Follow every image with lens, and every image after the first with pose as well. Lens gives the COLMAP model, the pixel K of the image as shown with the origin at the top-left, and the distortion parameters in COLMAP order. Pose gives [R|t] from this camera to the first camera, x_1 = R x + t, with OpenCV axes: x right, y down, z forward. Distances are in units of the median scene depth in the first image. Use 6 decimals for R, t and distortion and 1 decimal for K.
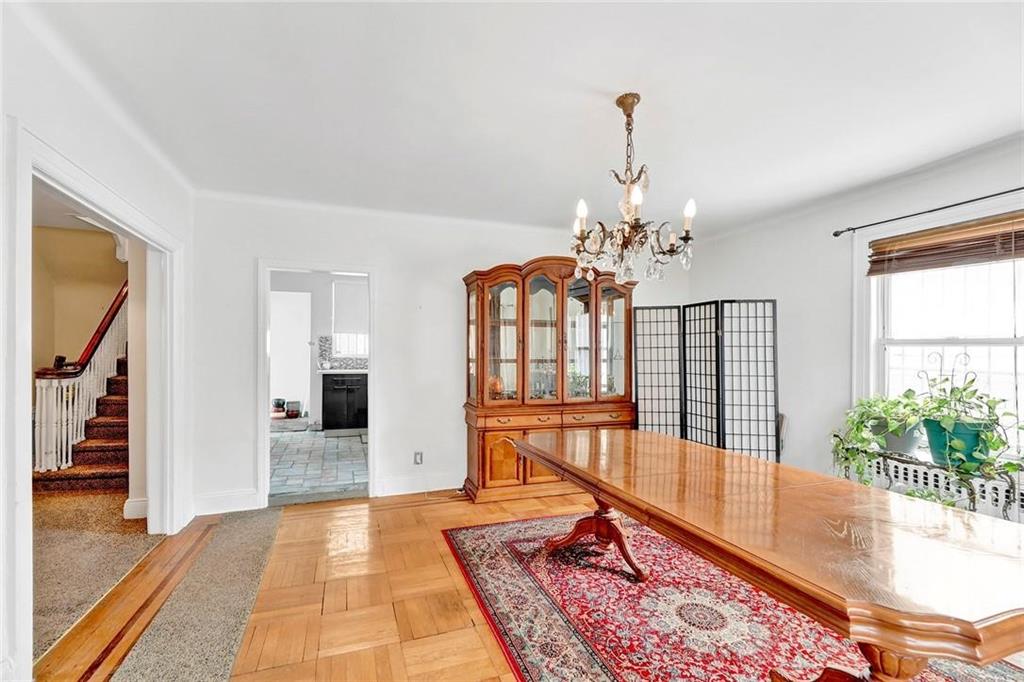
lens RADIAL K [[446.0, 0, 475.1], [0, 446.0, 348.4], [0, 0, 1]] dist [0.011869, -0.000067]
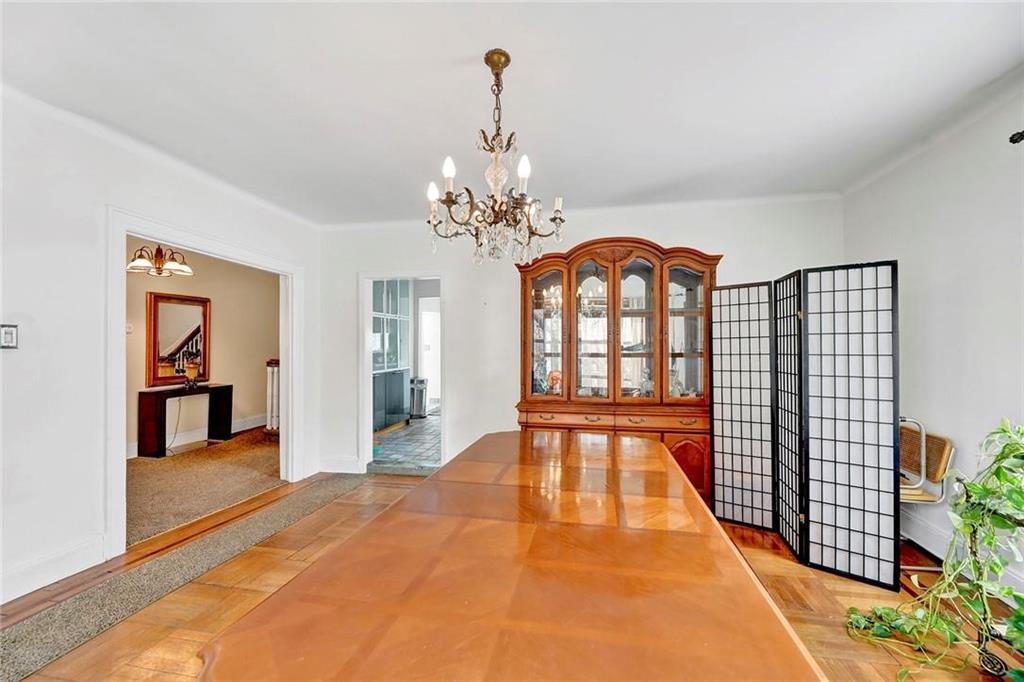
lens RADIAL K [[428.2, 0, 510.2], [0, 428.2, 338.7], [0, 0, 1]] dist [-0.001480, -0.000752]
pose [[0.866437, -0.017704, -0.498973, 0.471210], [0.010545, 0.999797, -0.017163, 0.009242], [0.499176, 0.009609, 0.866447, 0.173346]]
